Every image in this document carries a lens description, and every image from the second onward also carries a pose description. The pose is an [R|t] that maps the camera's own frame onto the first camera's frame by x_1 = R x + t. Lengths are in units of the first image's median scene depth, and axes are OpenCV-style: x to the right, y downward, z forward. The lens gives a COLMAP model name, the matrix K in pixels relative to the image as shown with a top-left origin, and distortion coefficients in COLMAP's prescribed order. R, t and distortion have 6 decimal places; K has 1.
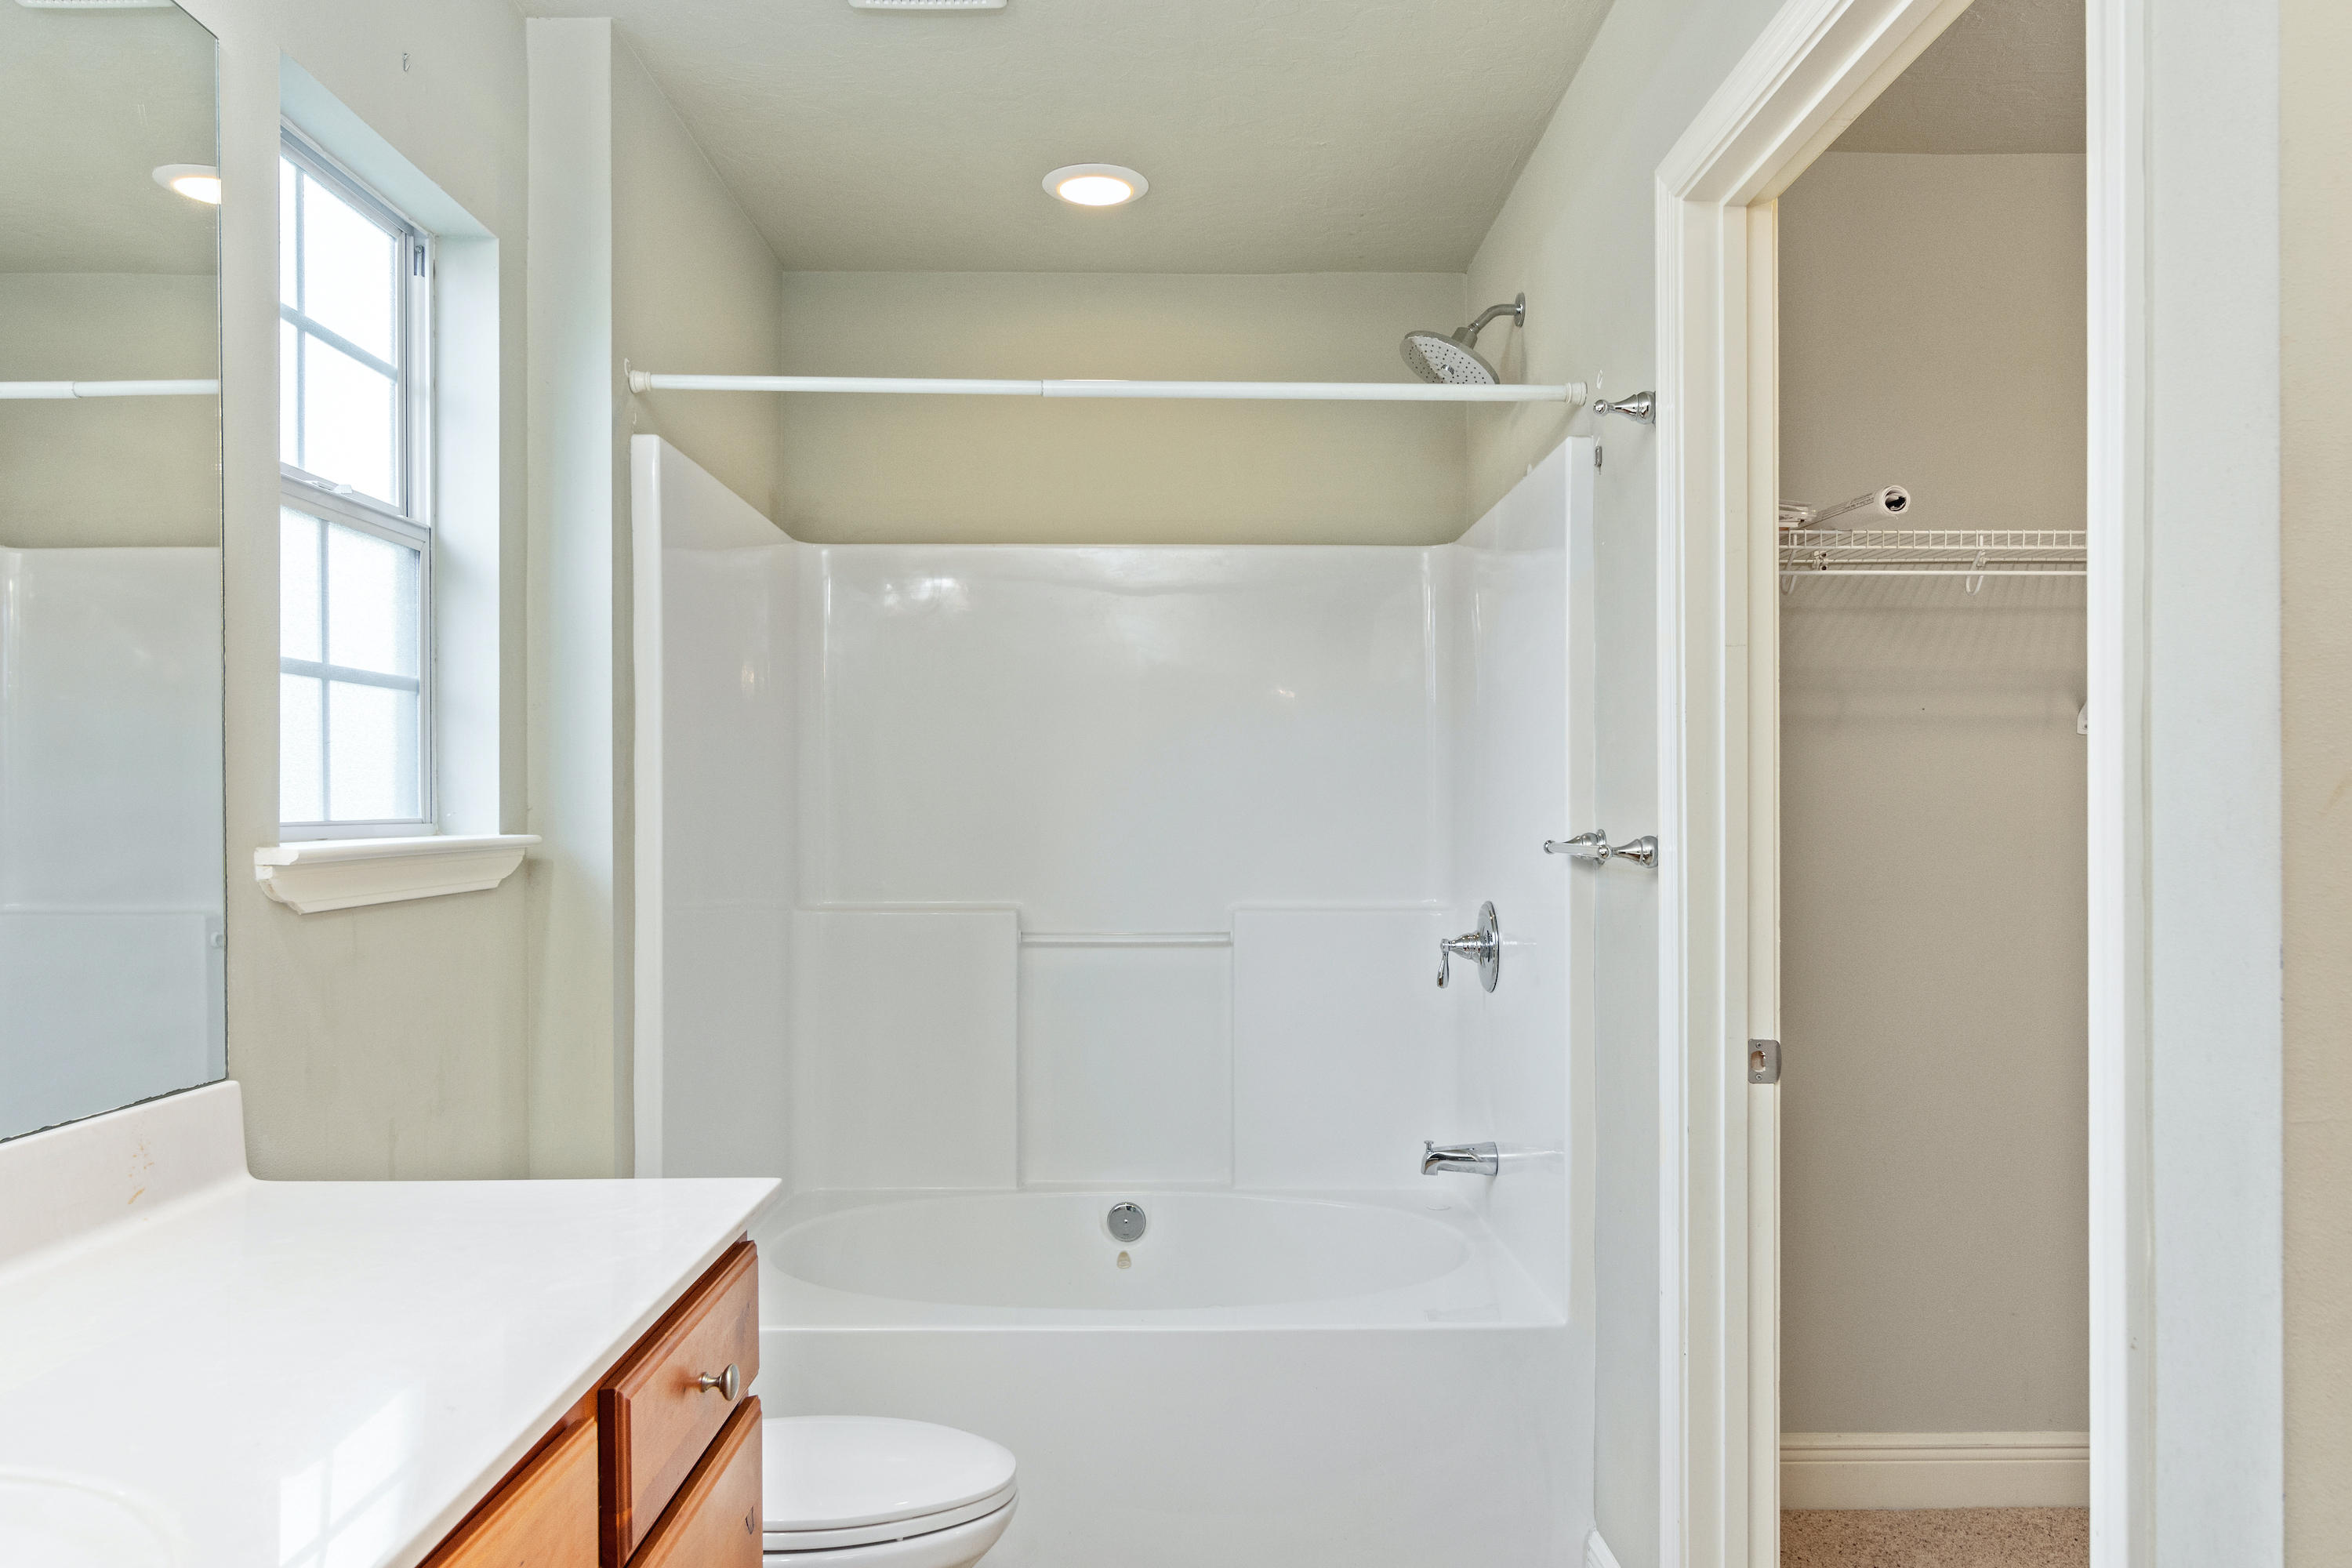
lens RADIAL K [[1614.2, 0, 1168.2], [0, 1614.2, 802.1], [0, 0, 1]] dist [0.006468, -0.010504]
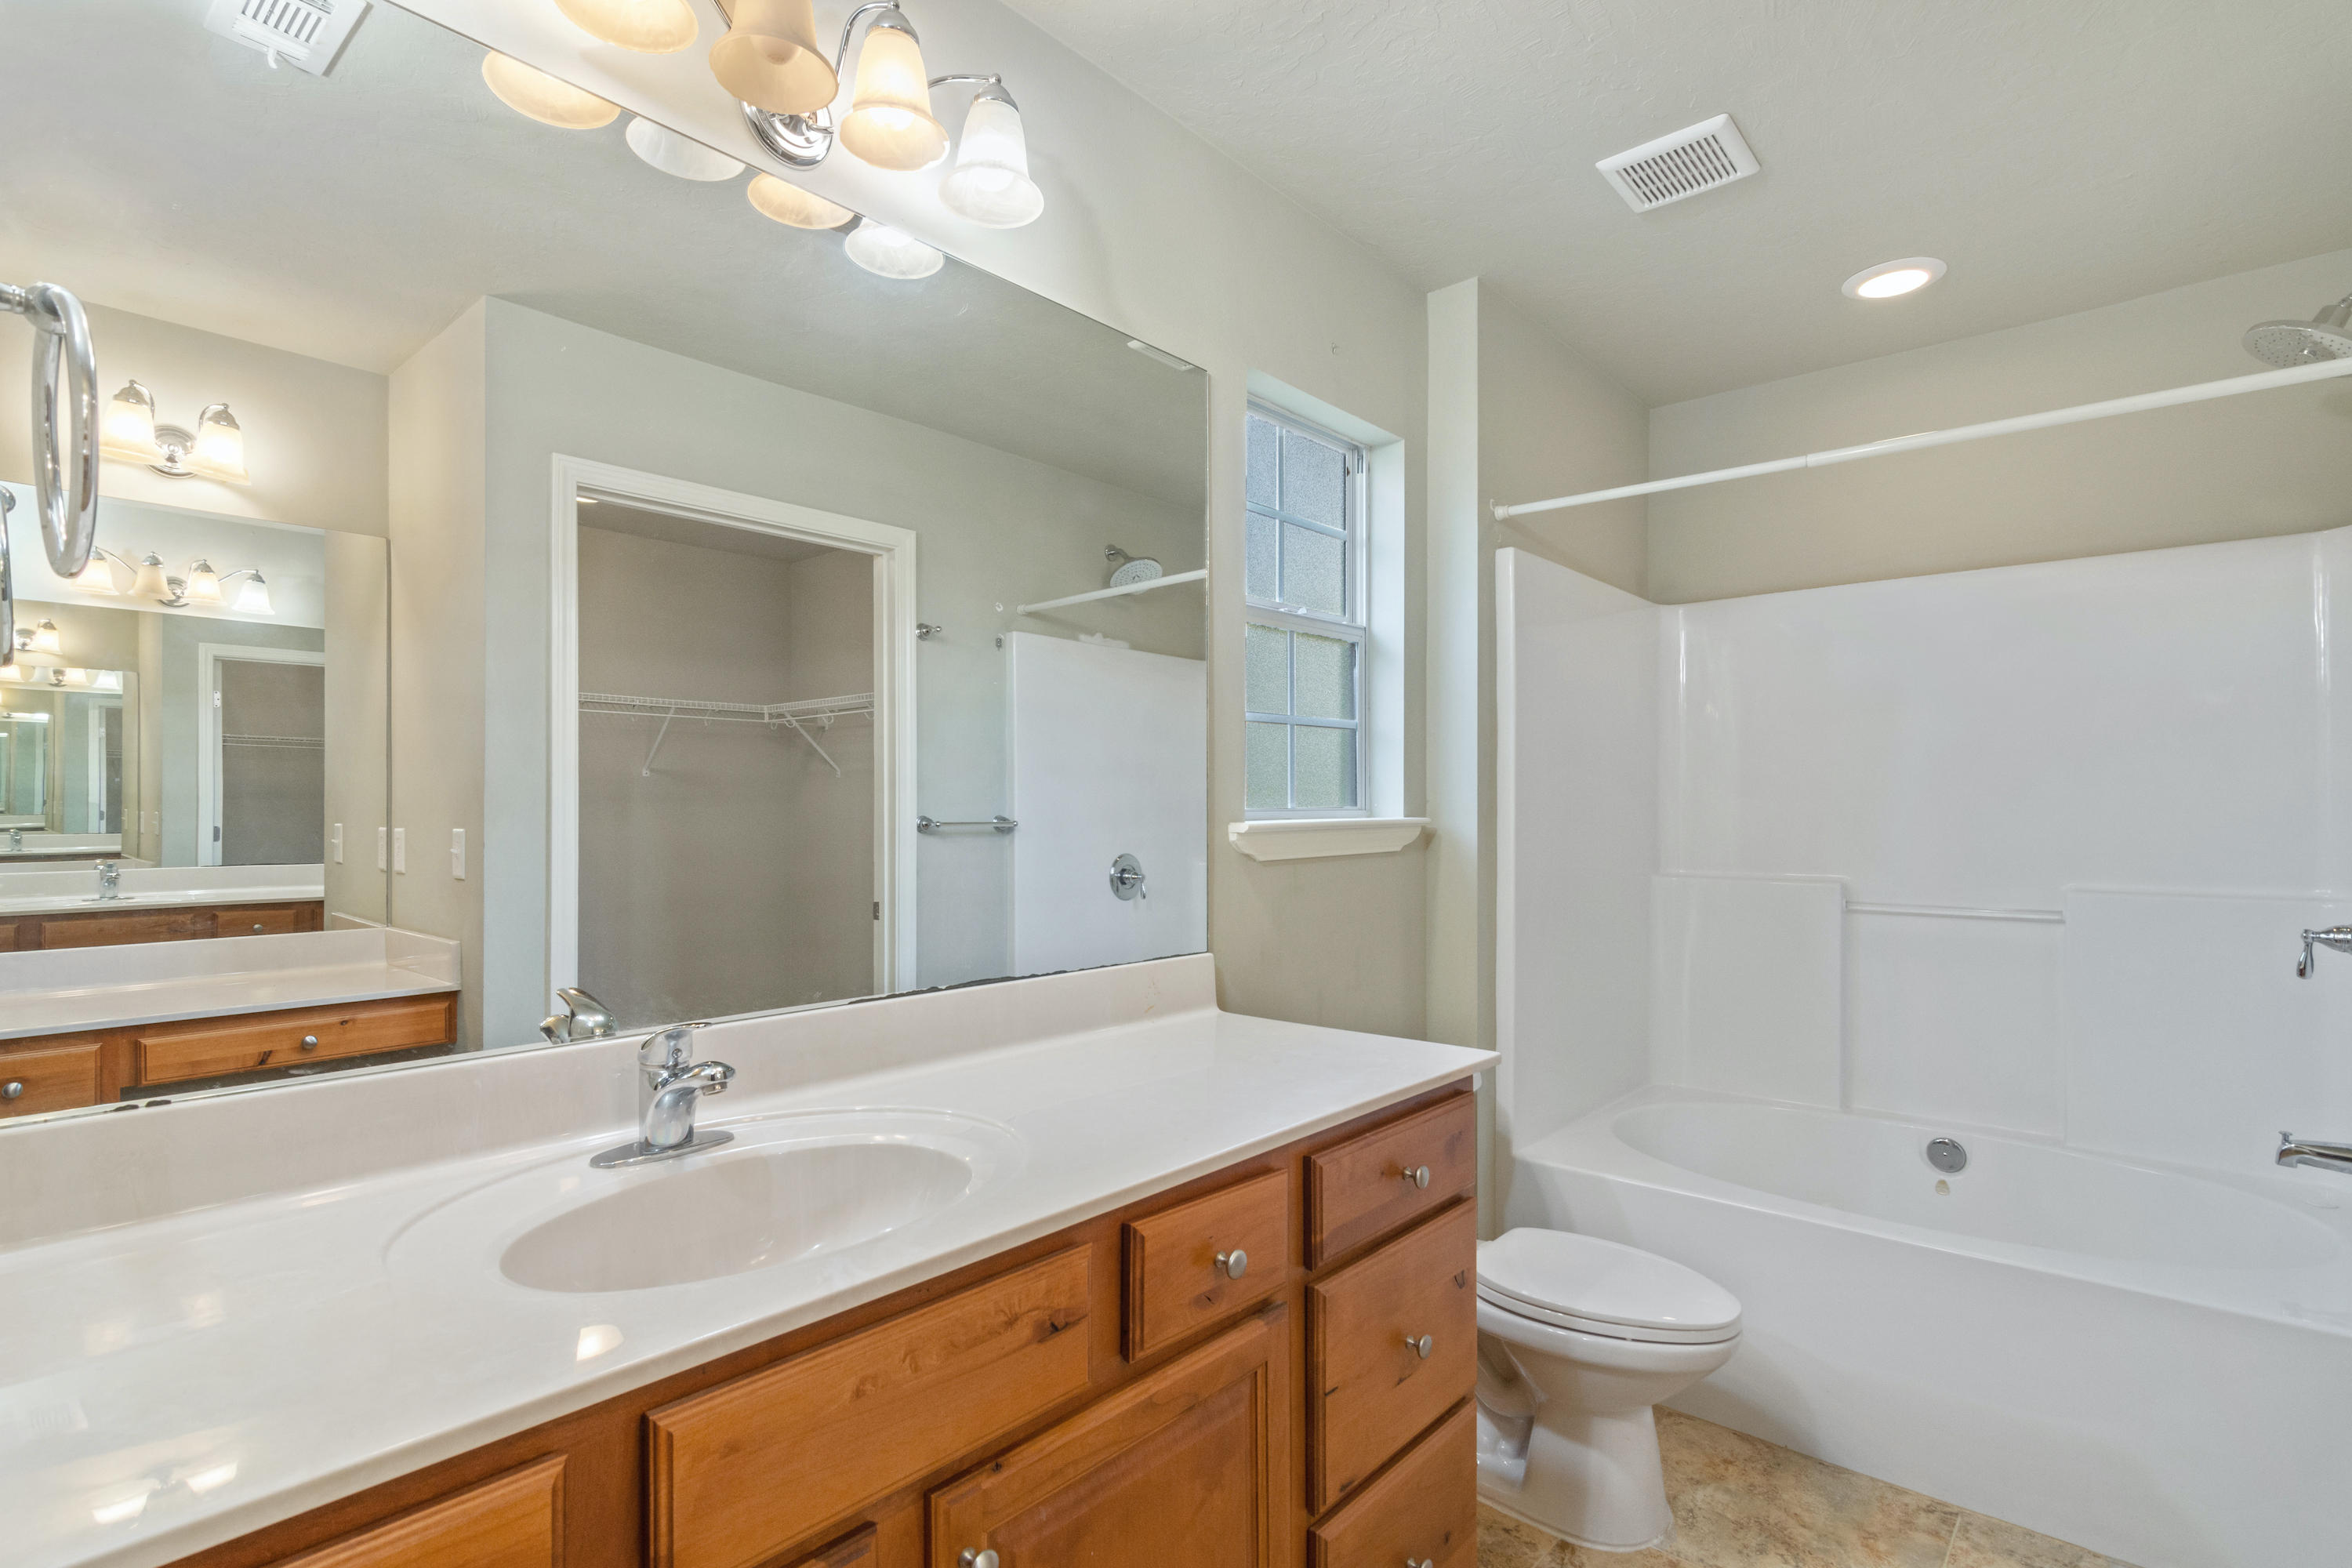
lens RADIAL K [[1133.7, 0, 1176.1], [0, 1133.7, 782.0], [0, 0, 1]] dist [-0.003317, 0.002700]
pose [[0.745983, -0.015518, -0.665784, 0.126151], [0.005632, 0.999840, -0.016993, 0.002724], [0.665941, 0.008927, 0.745951, 0.024186]]
